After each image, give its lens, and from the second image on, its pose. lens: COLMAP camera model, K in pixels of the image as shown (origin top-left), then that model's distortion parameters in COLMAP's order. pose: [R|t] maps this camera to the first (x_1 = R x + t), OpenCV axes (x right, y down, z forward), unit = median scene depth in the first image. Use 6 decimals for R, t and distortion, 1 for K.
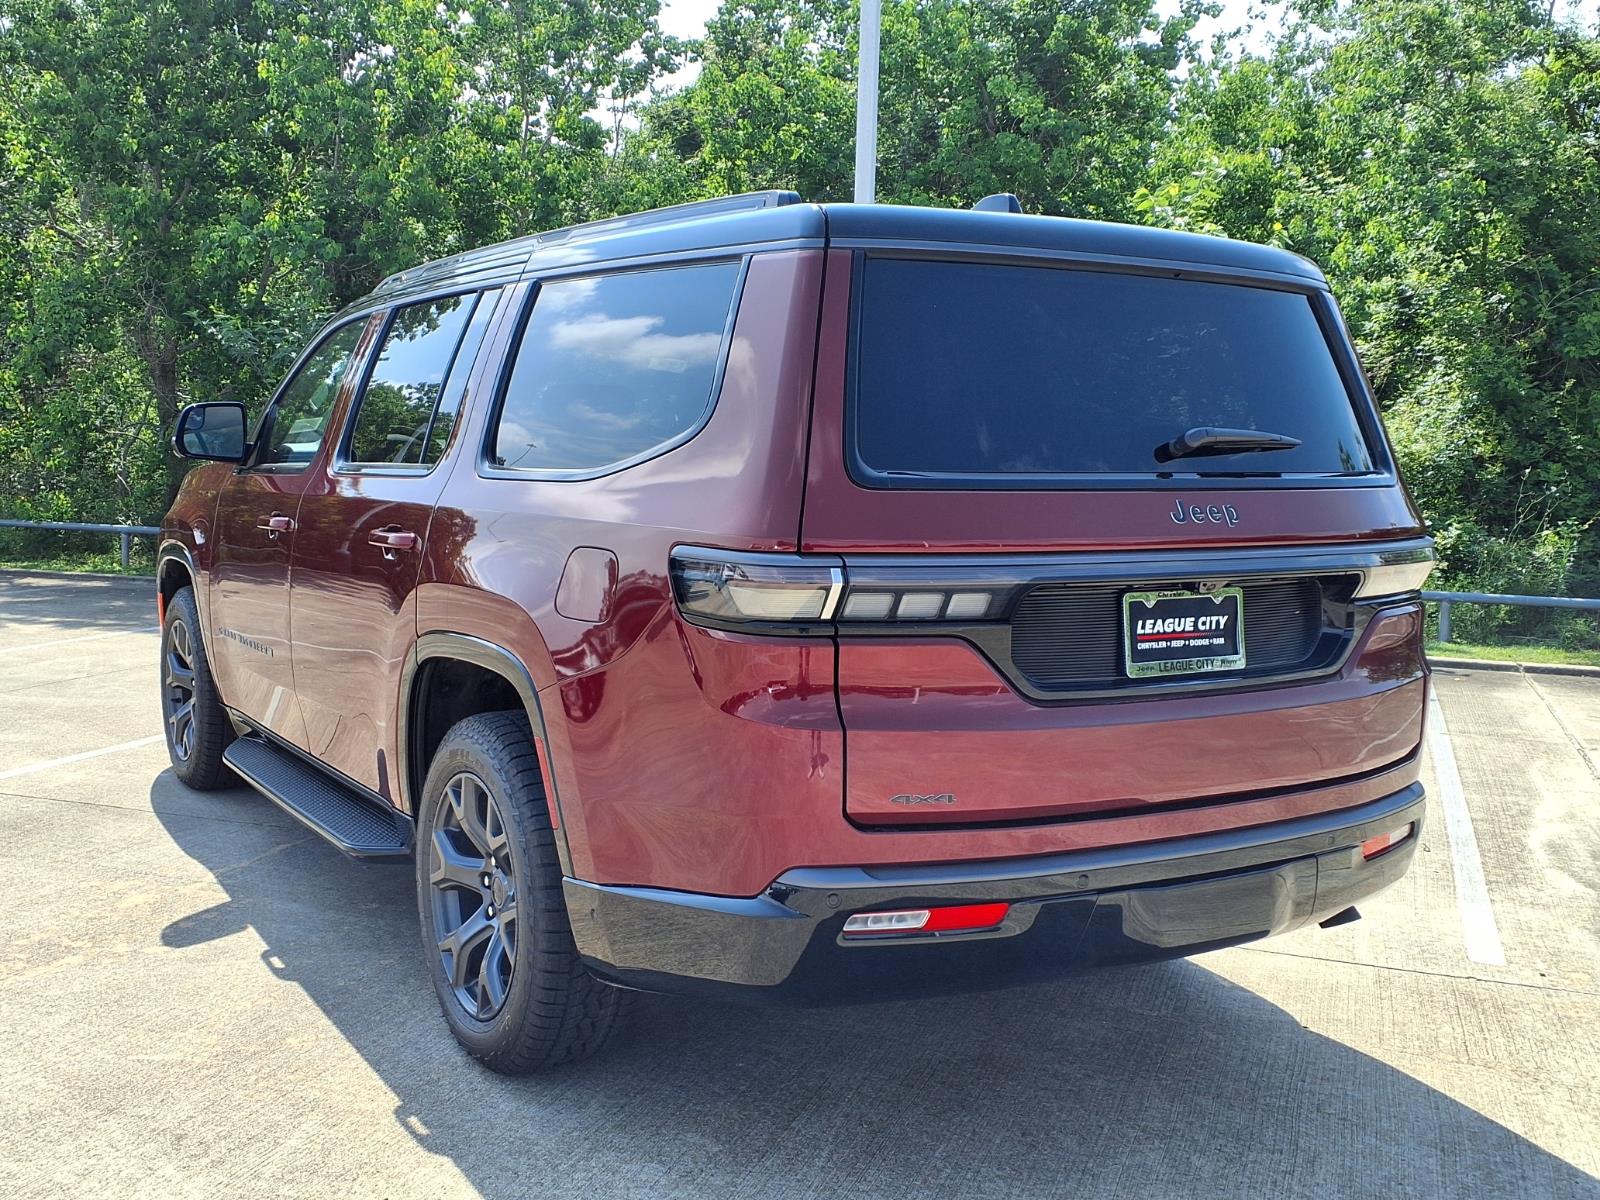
lens RADIAL K [[1493.9, 0, 801.2], [0, 1493.9, 594.8], [0, 0, 1]] dist [-0.002243, -0.002039]
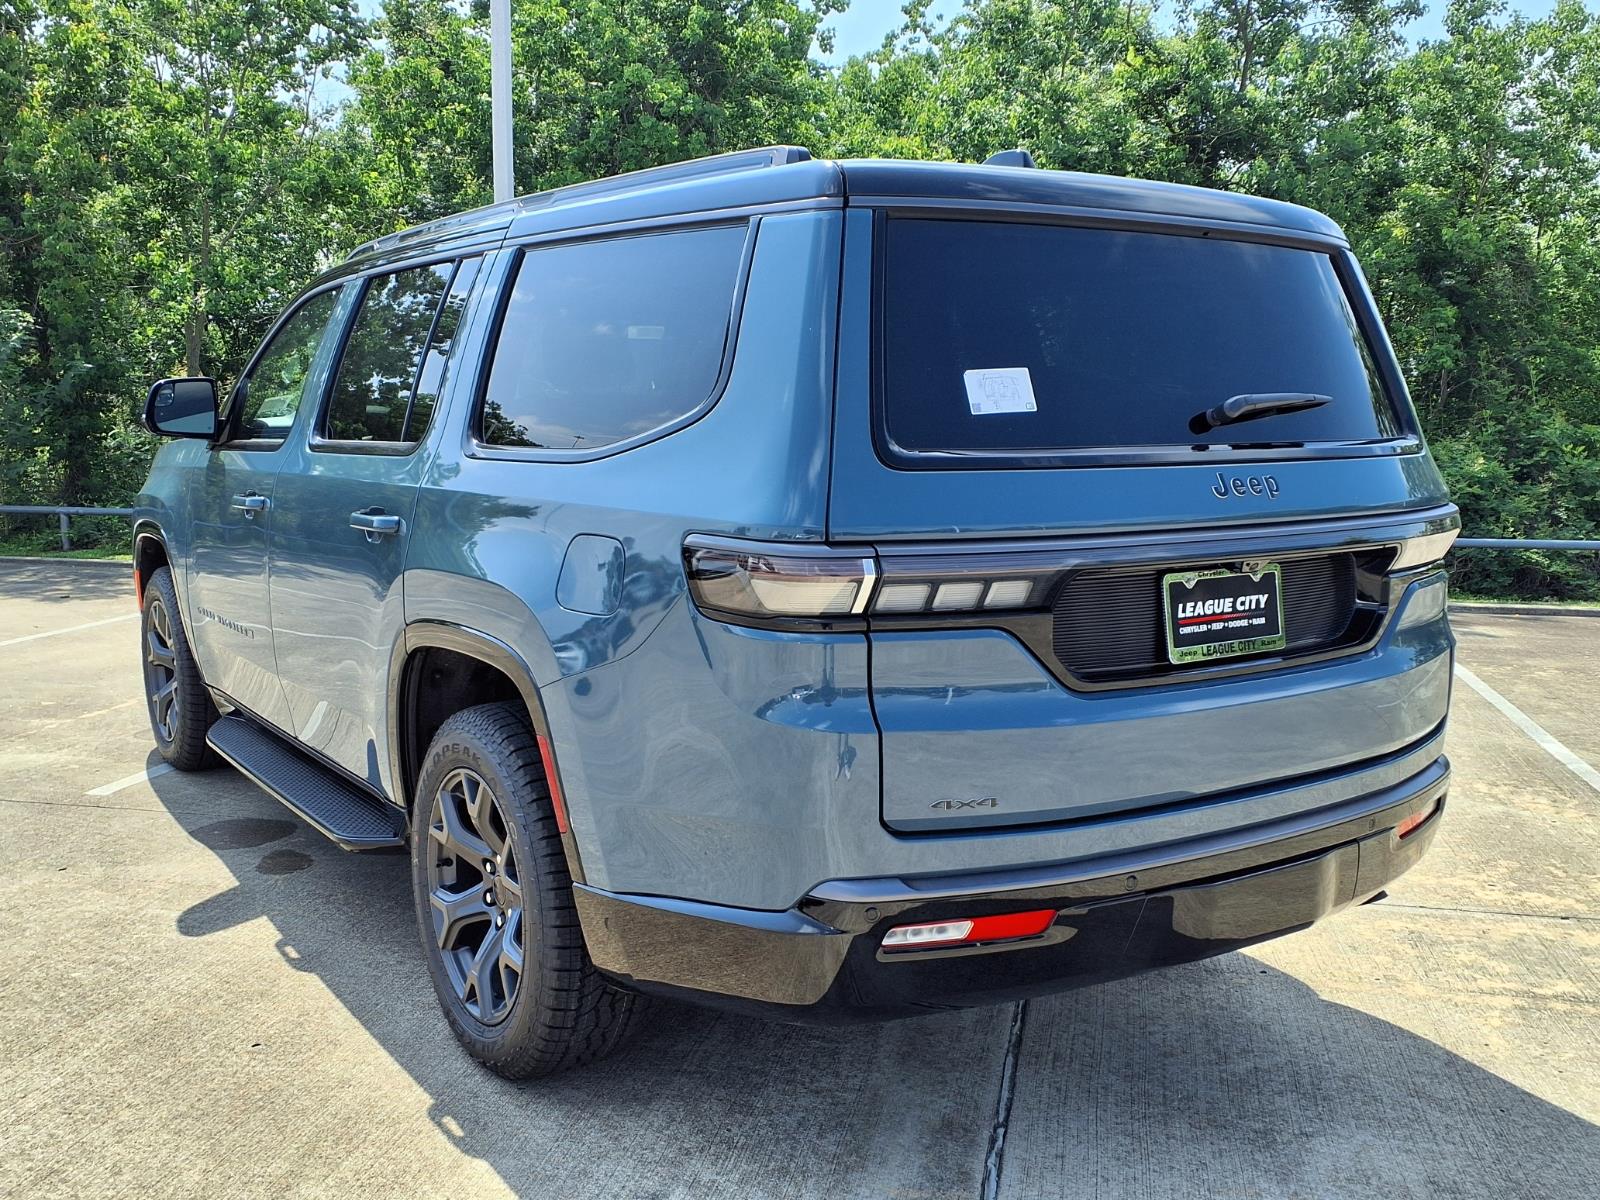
lens RADIAL K [[1416.2, 0, 803.4], [0, 1416.2, 615.1], [0, 0, 1]] dist [-0.016883, -0.007609]
pose [[0.999292, -0.020521, 0.031548, -0.039493], [0.018923, 0.998564, 0.050126, -0.024047], [-0.032531, -0.049494, 0.998245, 0.110585]]
